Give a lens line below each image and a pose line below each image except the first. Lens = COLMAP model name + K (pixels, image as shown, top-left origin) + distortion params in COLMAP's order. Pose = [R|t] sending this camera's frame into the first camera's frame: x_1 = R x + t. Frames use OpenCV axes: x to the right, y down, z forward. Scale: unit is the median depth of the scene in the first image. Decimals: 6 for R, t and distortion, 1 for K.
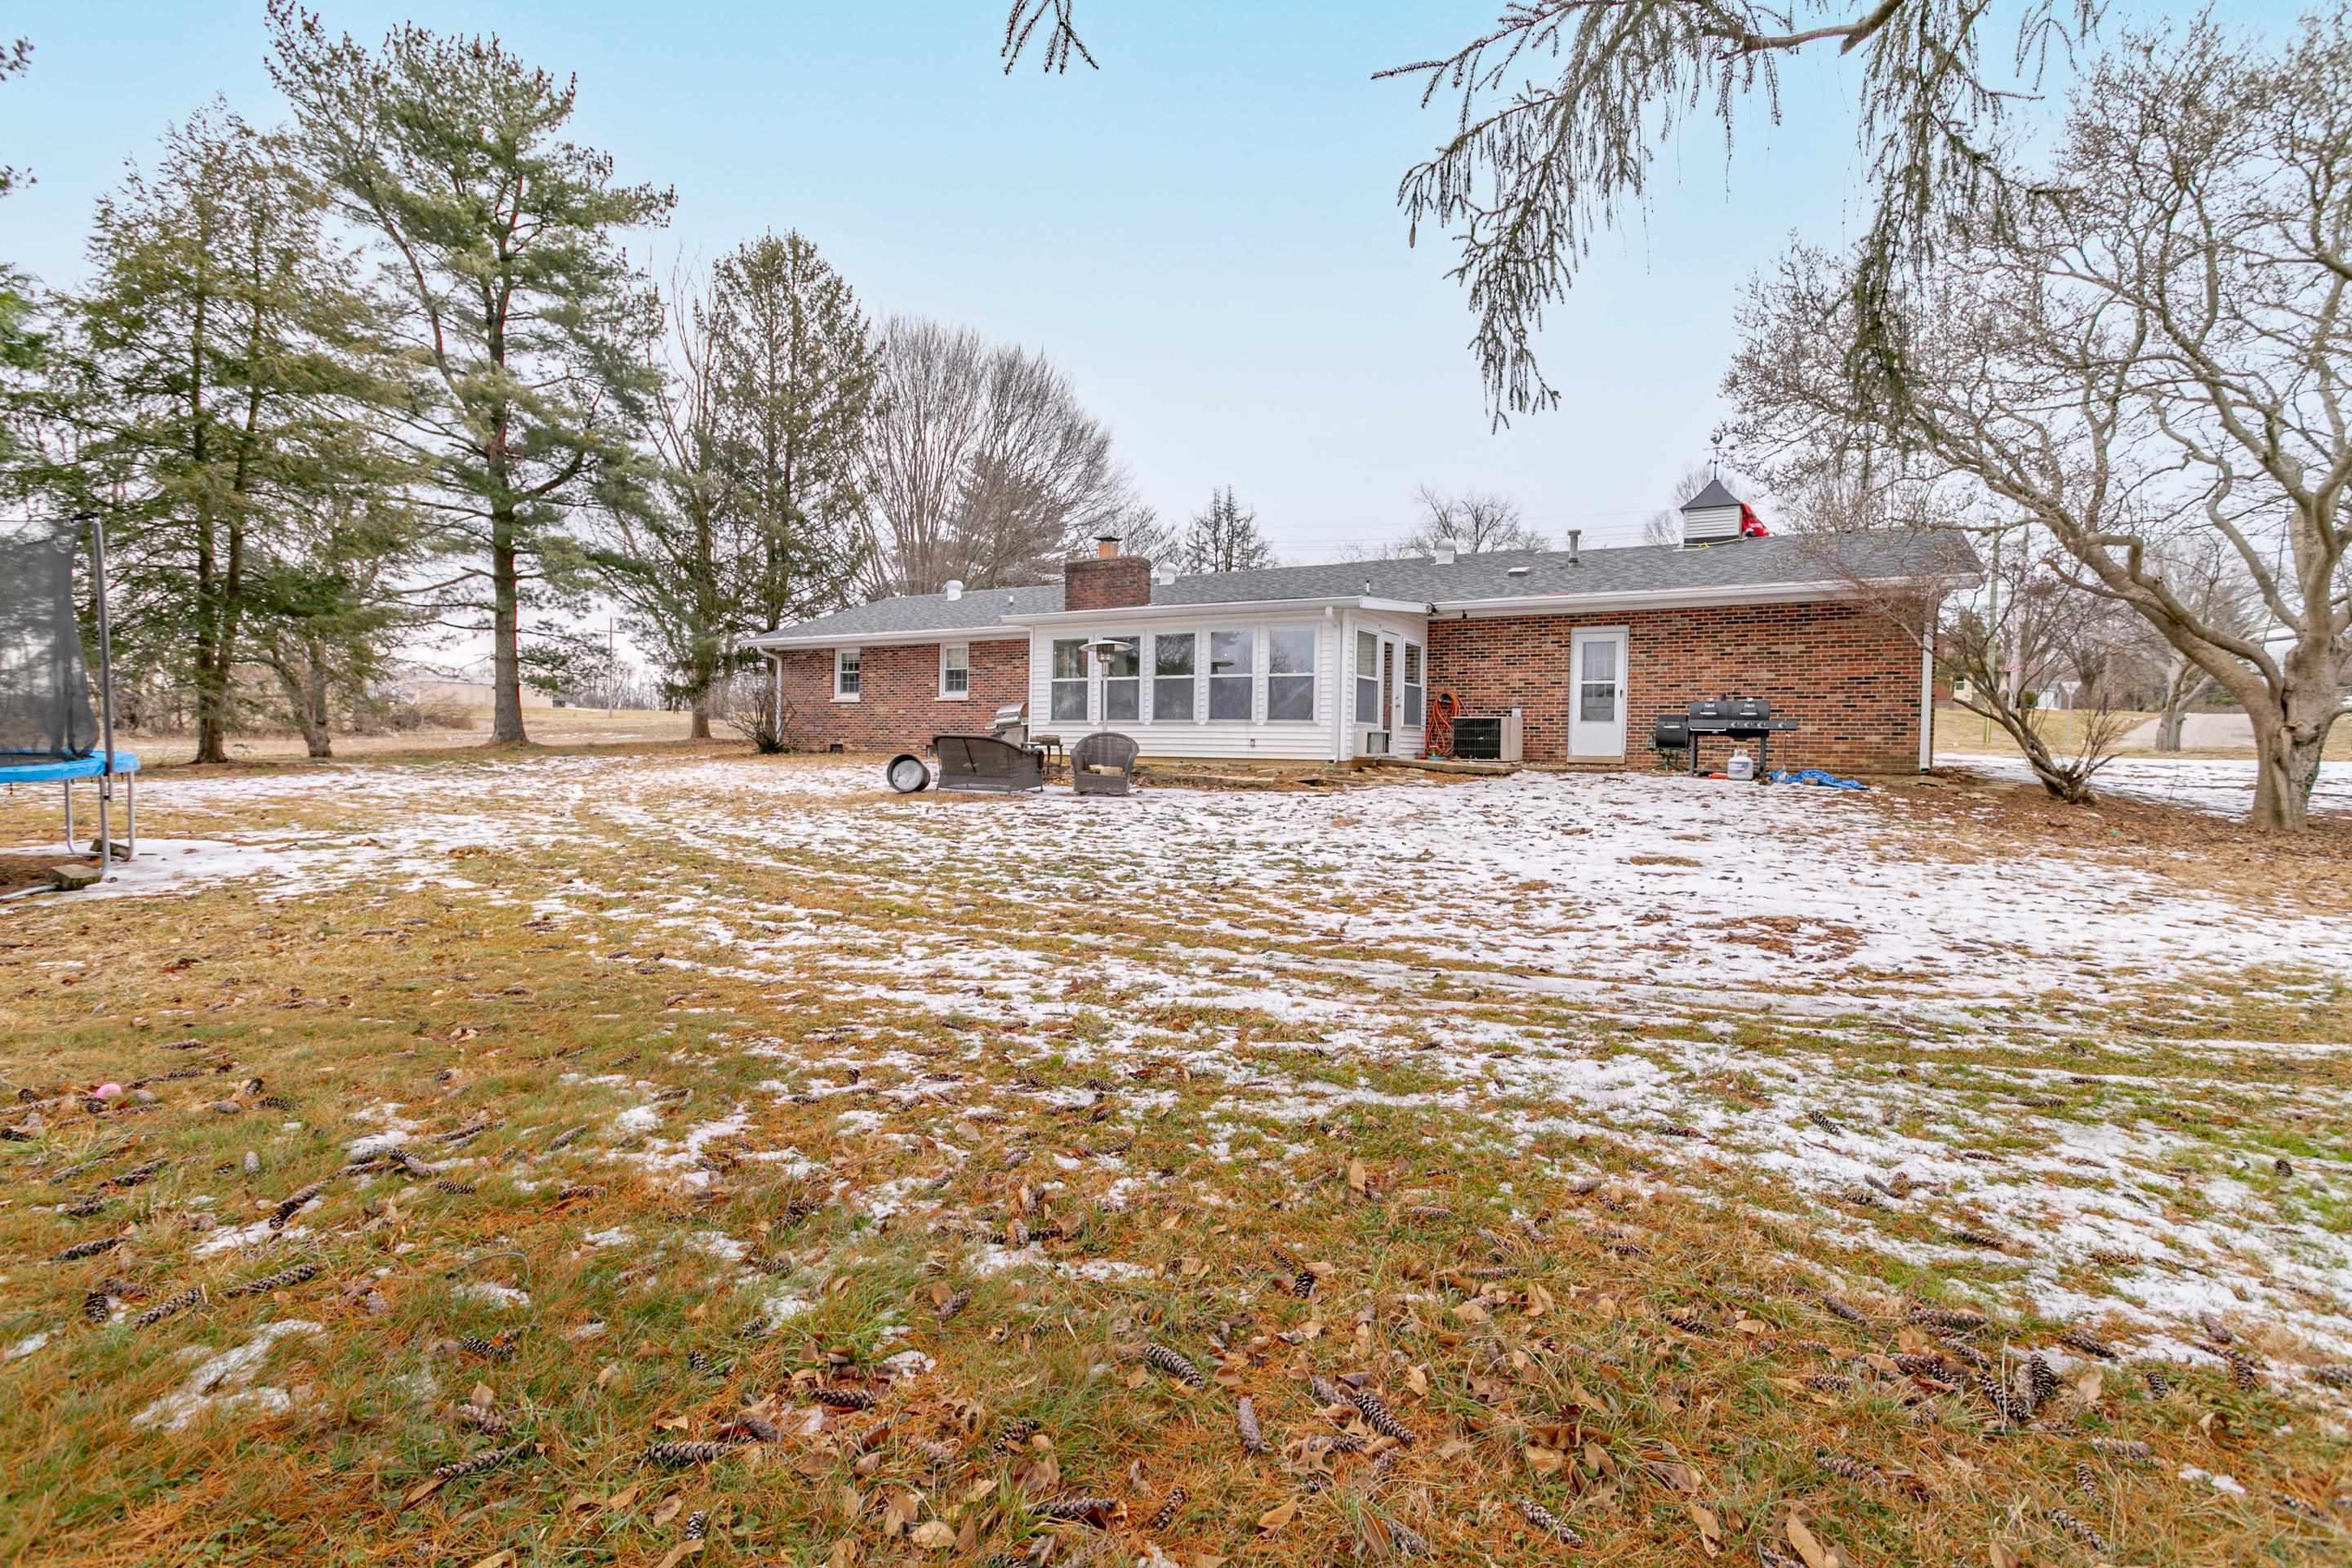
lens RADIAL K [[1121.0, 0, 1172.5], [0, 1121.0, 789.4], [0, 0, 1]] dist [0.001537, 0.001678]
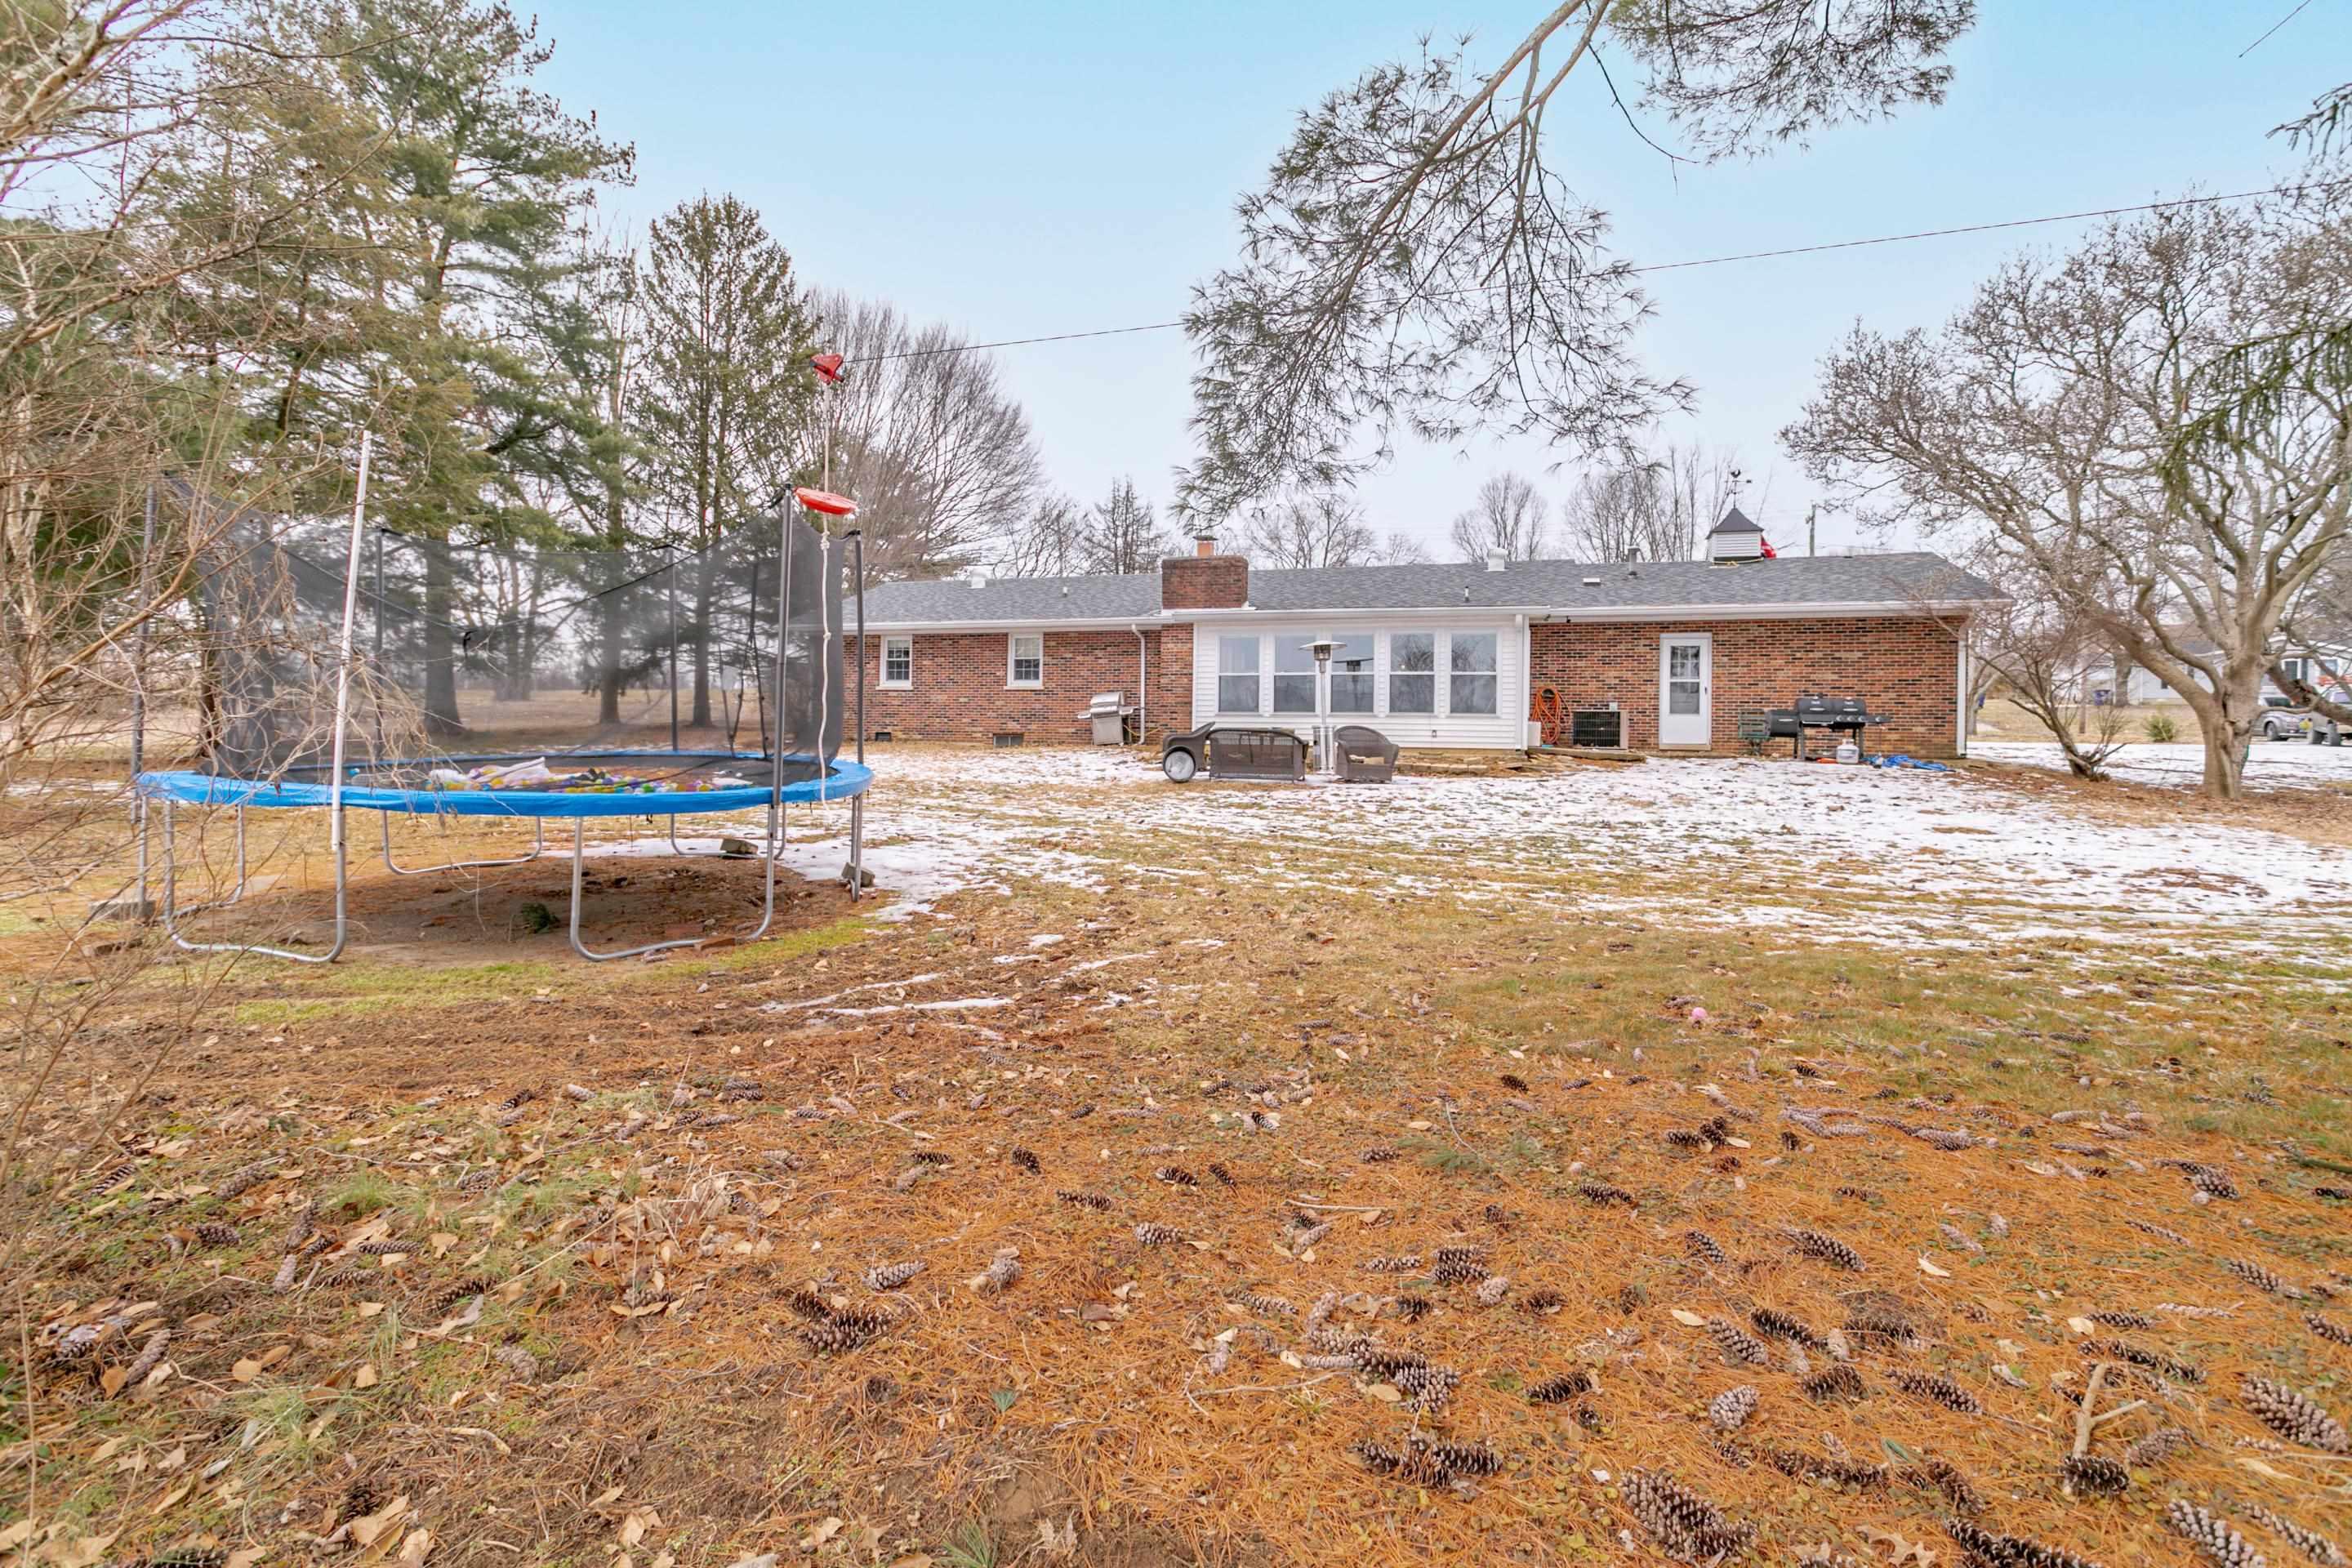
lens RADIAL K [[1121.0, 0, 1244.6], [0, 1121.0, 736.4], [0, 0, 1]] dist [0.001537, 0.001678]
pose [[0.977822, -0.002505, 0.209421, -0.309363], [0.009243, 0.999470, -0.031204, -0.005117], [-0.209232, 0.032448, 0.977328, -0.042381]]
